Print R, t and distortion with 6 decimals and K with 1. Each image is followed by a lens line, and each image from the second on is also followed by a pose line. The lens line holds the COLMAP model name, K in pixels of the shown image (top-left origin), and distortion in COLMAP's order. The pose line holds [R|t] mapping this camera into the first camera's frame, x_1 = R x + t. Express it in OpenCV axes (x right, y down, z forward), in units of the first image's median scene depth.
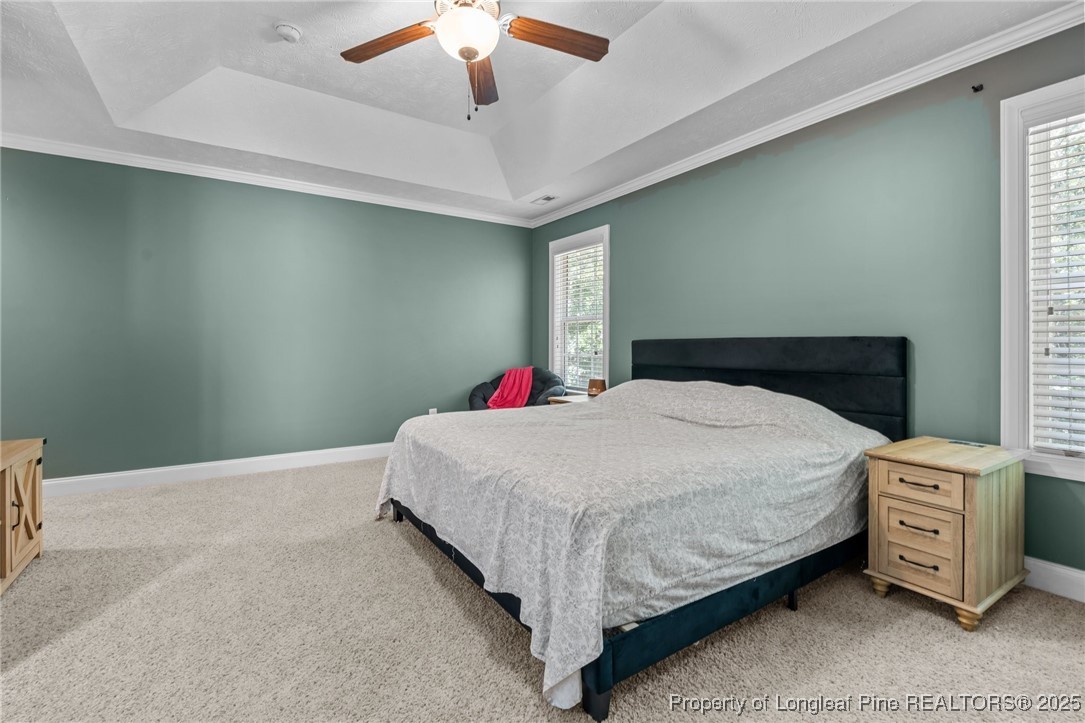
lens RADIAL K [[477.6, 0, 540.5], [0, 477.6, 354.4], [0, 0, 1]] dist [-0.009752, 0.001355]
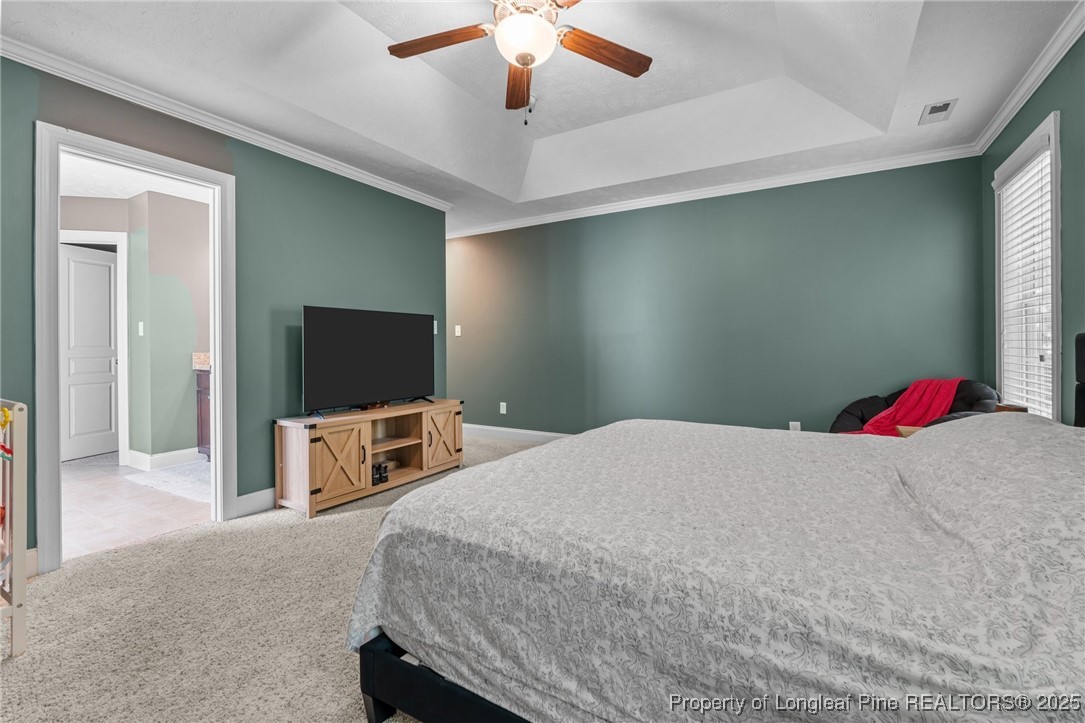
lens RADIAL K [[477.6, 0, 534.8], [0, 477.6, 351.5], [0, 0, 1]] dist [-0.009752, 0.001355]
pose [[0.436967, 0.007791, -0.899444, 0.863731], [-0.011022, 0.999934, 0.003307, -0.014096], [0.899410, 0.008469, 0.437024, 0.639570]]
